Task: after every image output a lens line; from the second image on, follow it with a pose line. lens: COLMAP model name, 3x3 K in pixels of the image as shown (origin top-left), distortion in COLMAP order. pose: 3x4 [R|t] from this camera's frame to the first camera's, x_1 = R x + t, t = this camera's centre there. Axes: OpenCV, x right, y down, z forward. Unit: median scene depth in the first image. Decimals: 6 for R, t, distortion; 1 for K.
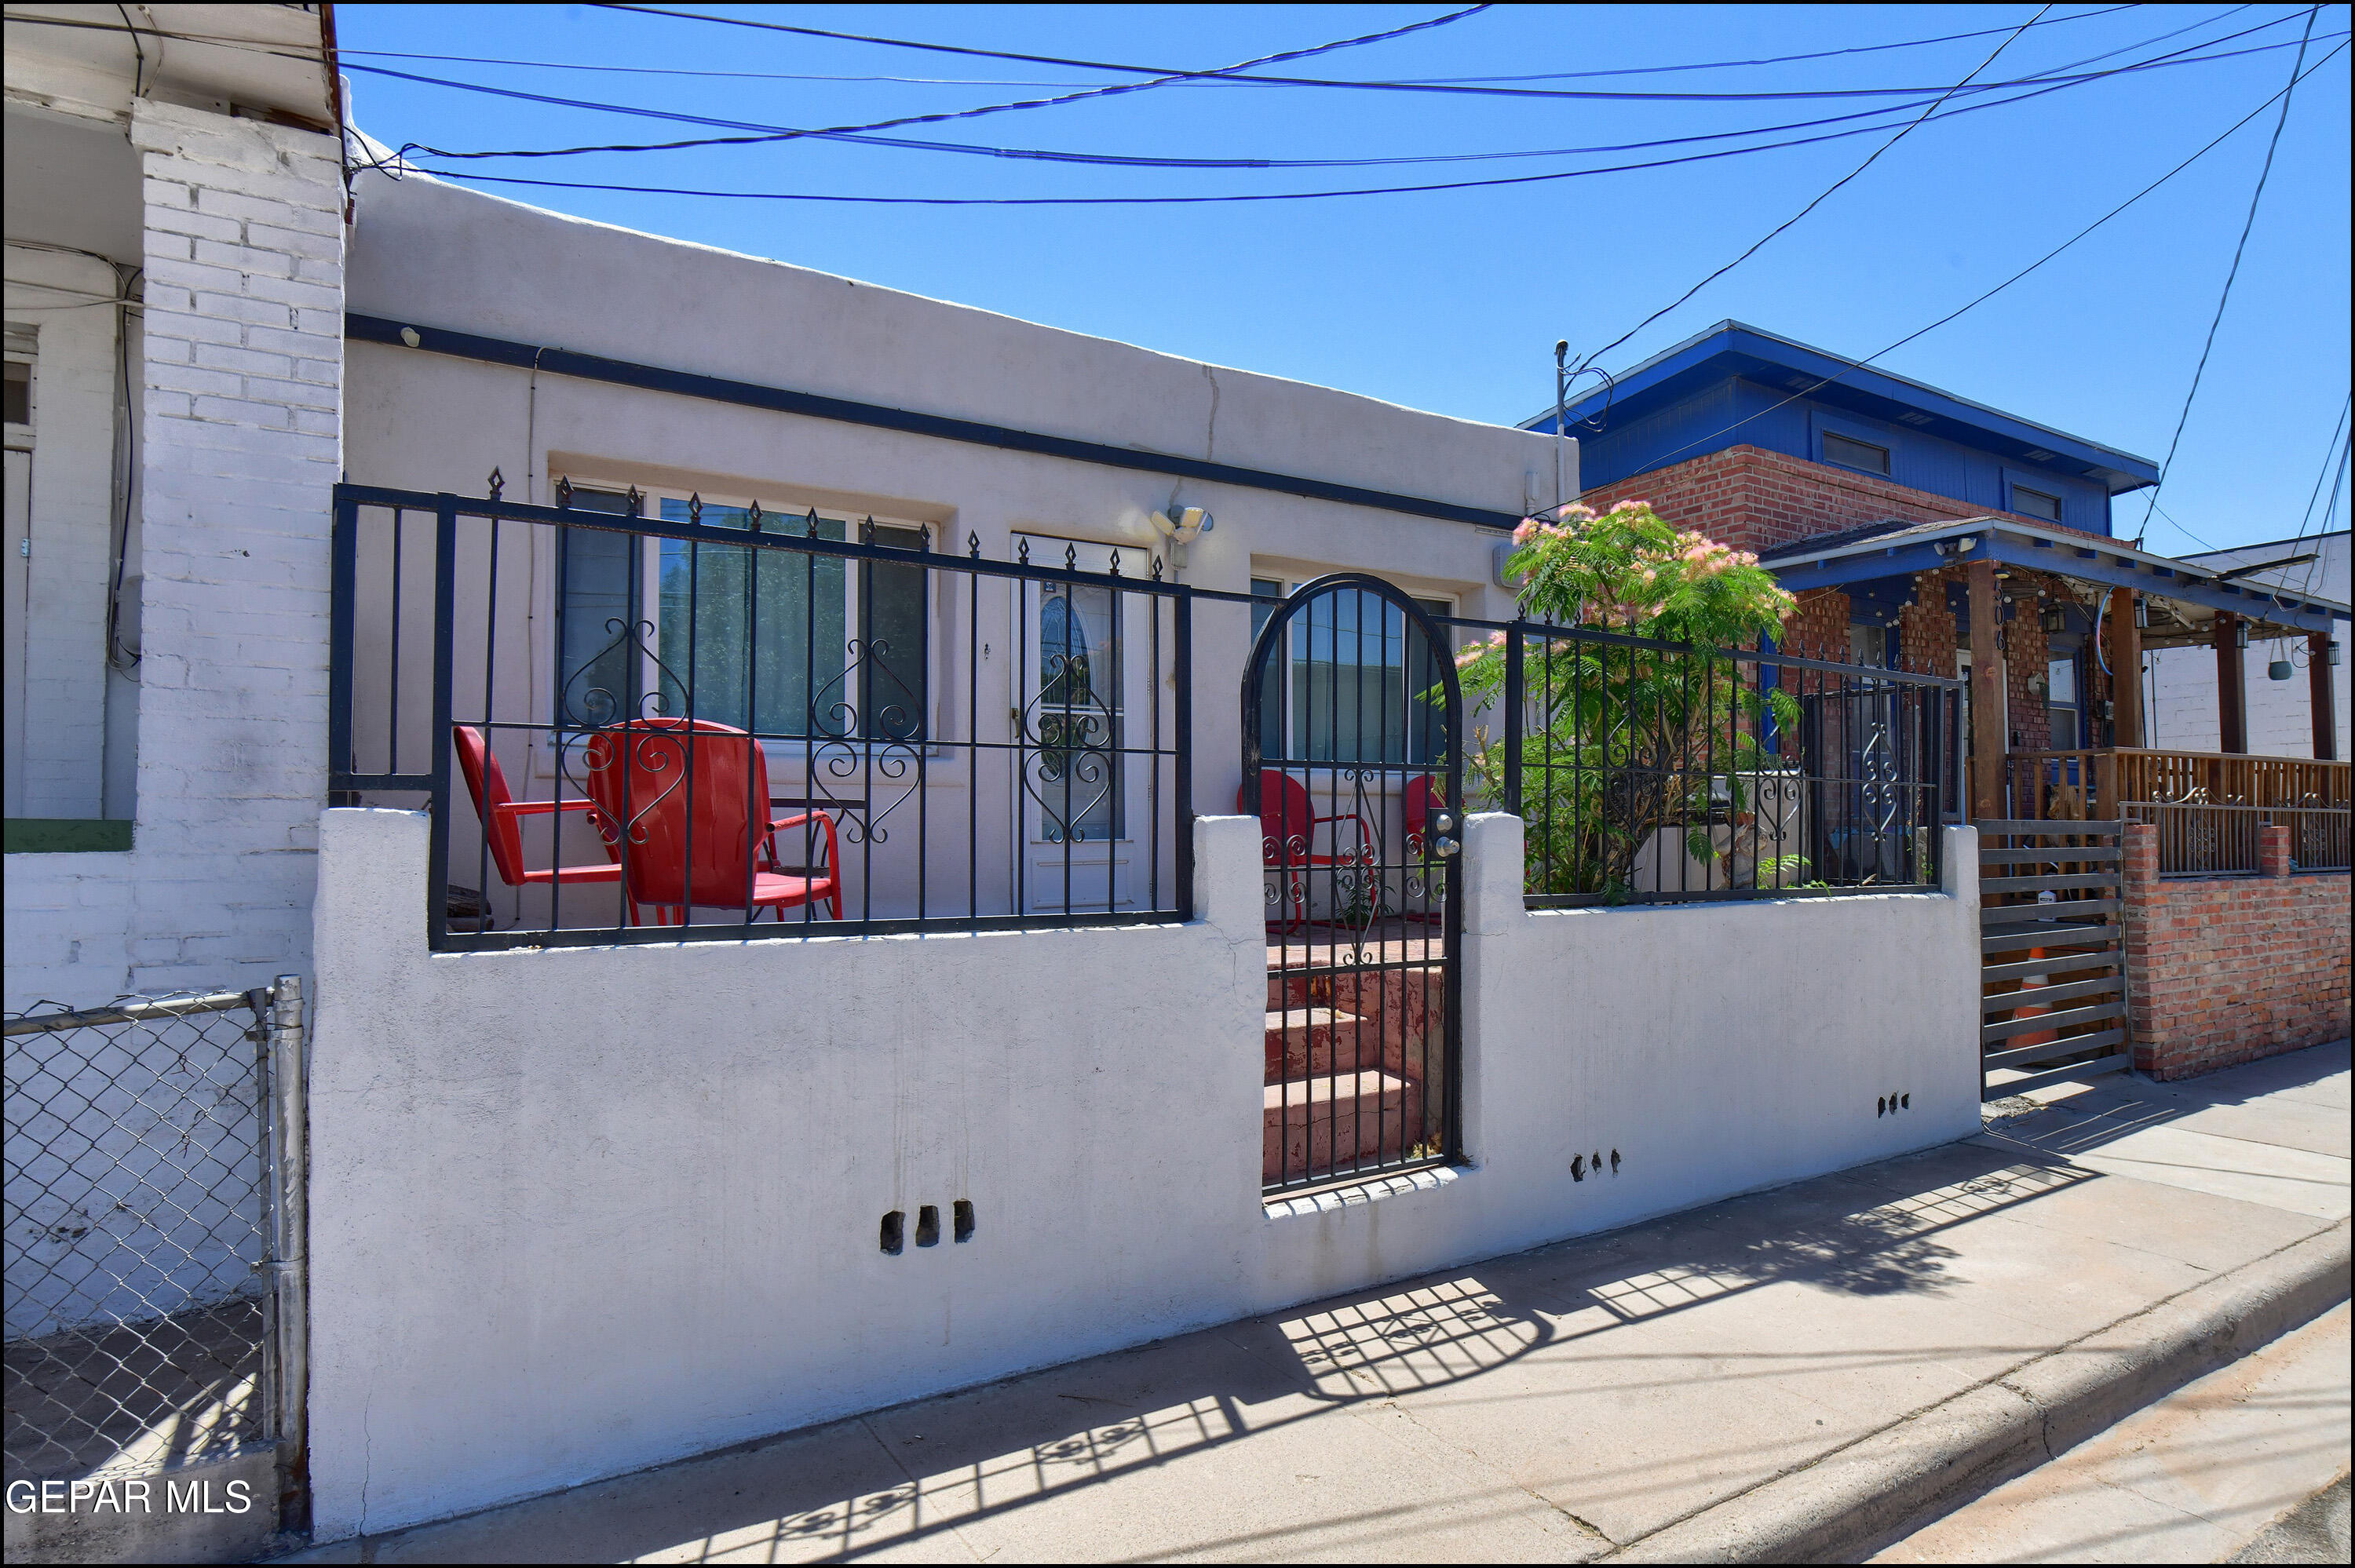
lens RADIAL K [[1313.7, 0, 1191.5], [0, 1313.7, 790.3], [0, 0, 1]] dist [-0.008413, -0.001166]
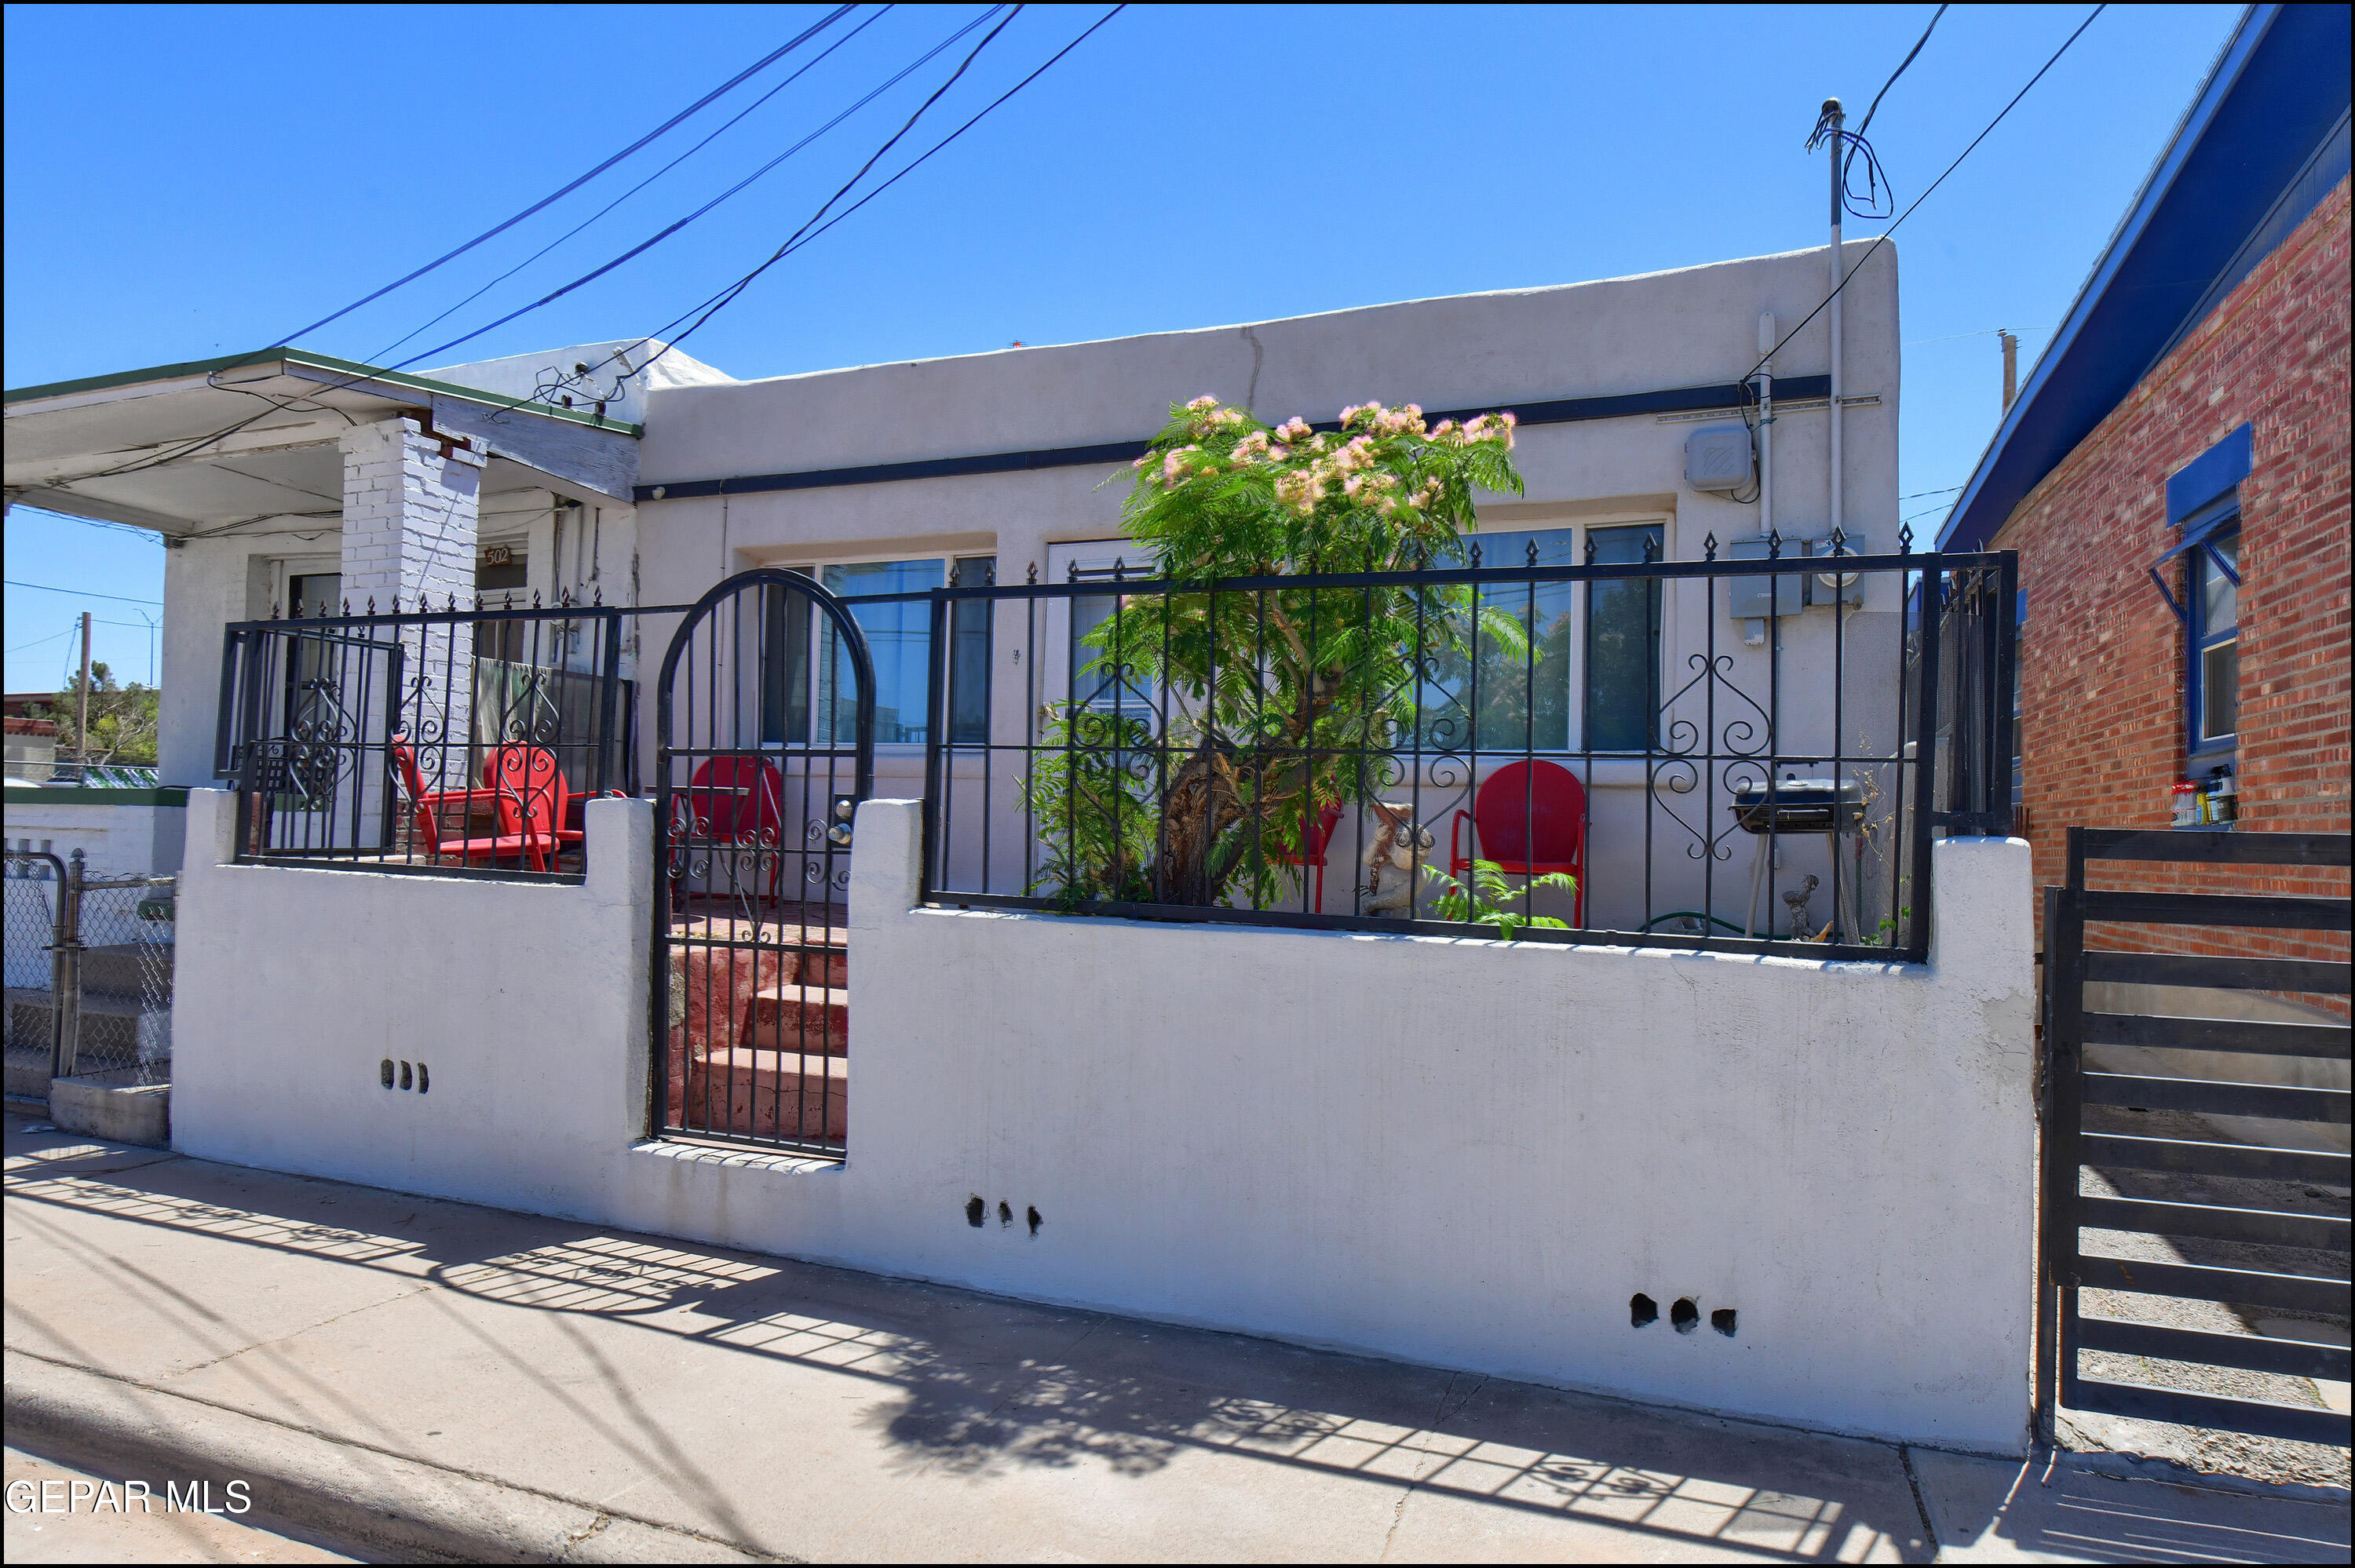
lens RADIAL K [[1313.7, 0, 1192.4], [0, 1313.7, 788.2], [0, 0, 1]] dist [-0.008413, -0.001166]
pose [[0.598335, -0.003696, -0.801237, 1.287362], [-0.000013, 0.999989, -0.004622, 0.015862], [0.801246, 0.002776, 0.598329, 0.714585]]
